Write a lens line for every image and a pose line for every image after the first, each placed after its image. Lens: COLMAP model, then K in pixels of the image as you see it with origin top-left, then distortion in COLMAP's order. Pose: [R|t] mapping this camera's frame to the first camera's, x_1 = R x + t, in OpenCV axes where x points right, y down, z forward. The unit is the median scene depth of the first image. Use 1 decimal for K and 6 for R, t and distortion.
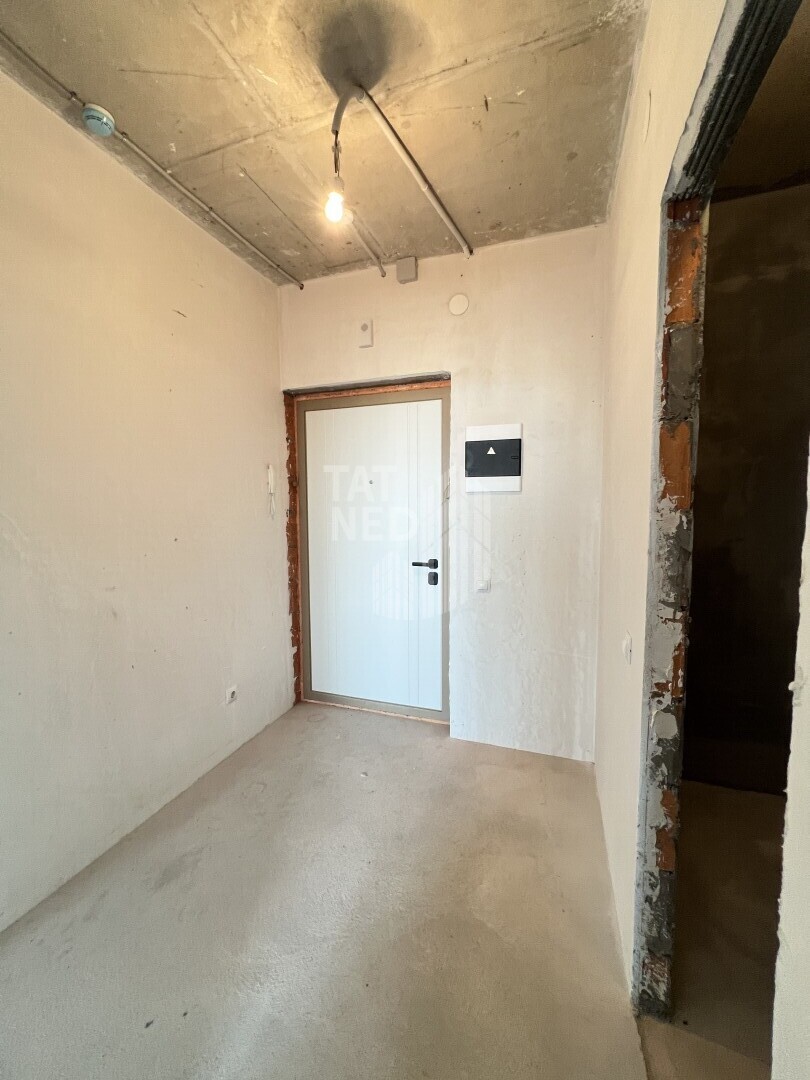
lens RADIAL K [[433.8, 0, 406.4], [0, 433.8, 538.4], [0, 0, 1]] dist [0.000841, -0.000365]
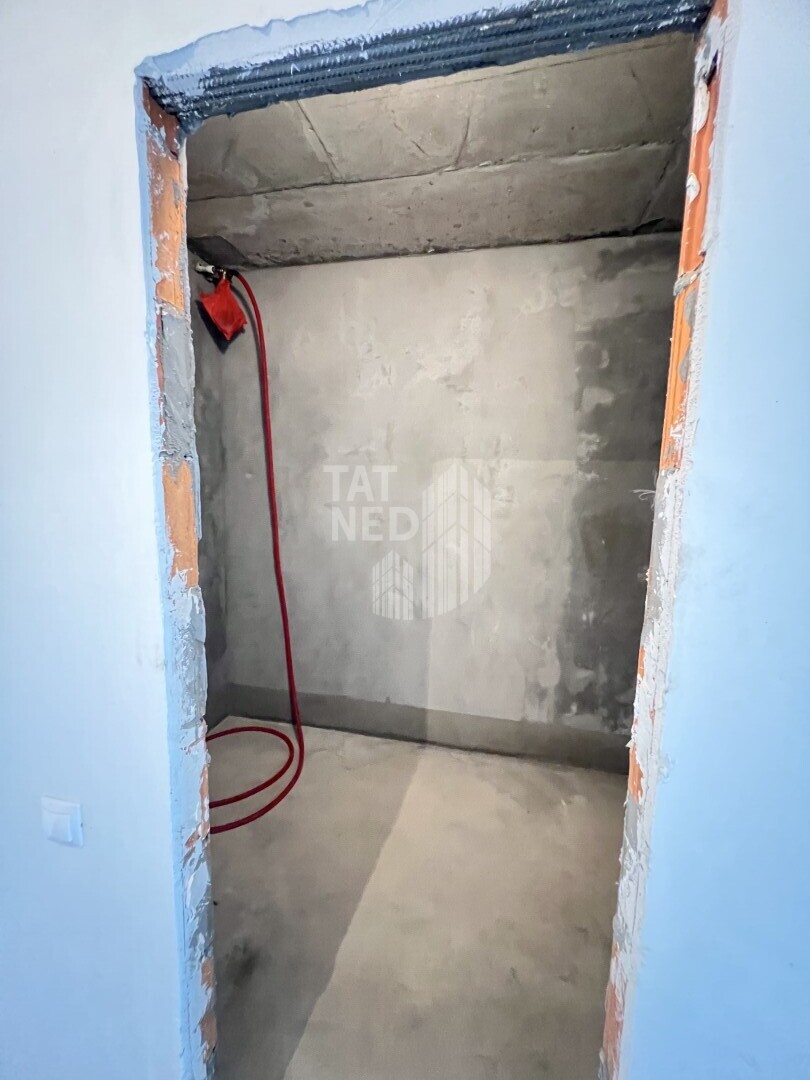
lens RADIAL K [[433.8, 0, 408.7], [0, 433.8, 541.0], [0, 0, 1]] dist [0.000841, -0.000365]
pose [[-0.130590, -0.122208, 0.983876, -0.074164], [0.060599, 0.989535, 0.130954, -0.184184], [-0.989583, 0.076723, -0.121818, 0.644498]]
